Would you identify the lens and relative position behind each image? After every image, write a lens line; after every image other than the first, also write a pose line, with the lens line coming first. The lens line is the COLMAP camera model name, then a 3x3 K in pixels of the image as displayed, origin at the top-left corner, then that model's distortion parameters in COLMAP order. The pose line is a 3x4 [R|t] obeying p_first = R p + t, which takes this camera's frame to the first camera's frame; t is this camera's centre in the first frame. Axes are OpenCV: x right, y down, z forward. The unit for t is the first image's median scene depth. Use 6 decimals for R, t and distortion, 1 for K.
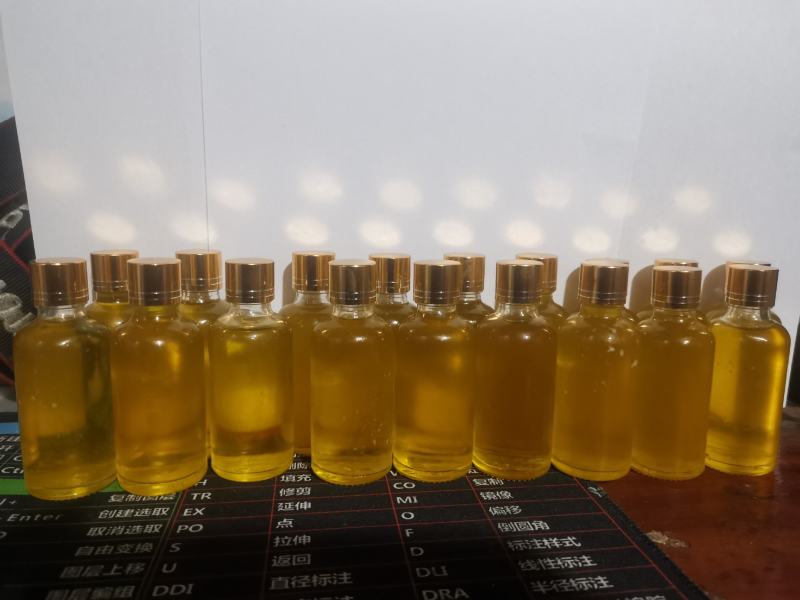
lens RADIAL K [[645.5, 0, 400.0], [0, 645.5, 300.0], [0, 0, 1]] dist [-0.002462, -0.004168]
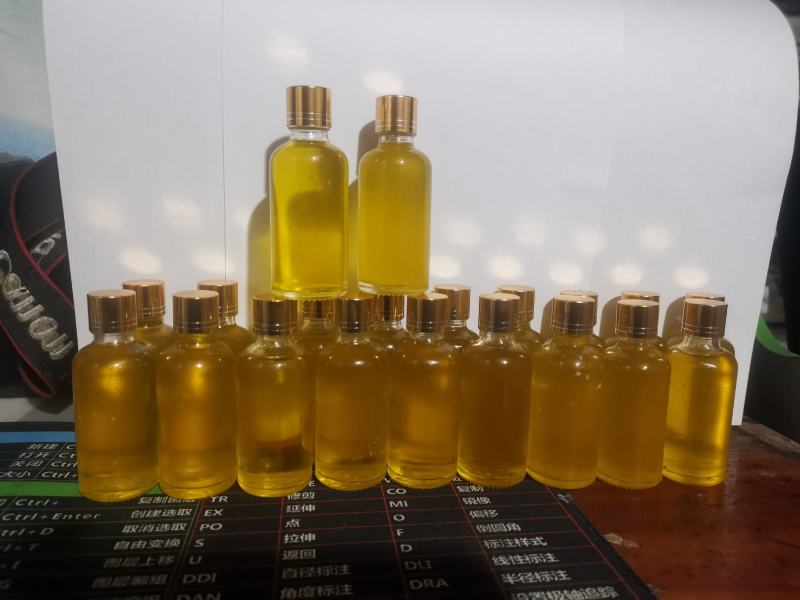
lens RADIAL K [[639.5, 0, 400.0], [0, 639.5, 300.0], [0, 0, 1]] dist [0.003657, 0.001672]
pose [[0.999931, 0.010979, 0.004064, 0.004387], [-0.010941, 0.999897, -0.009277, -0.040418], [-0.004166, 0.009232, 0.999949, -0.134716]]
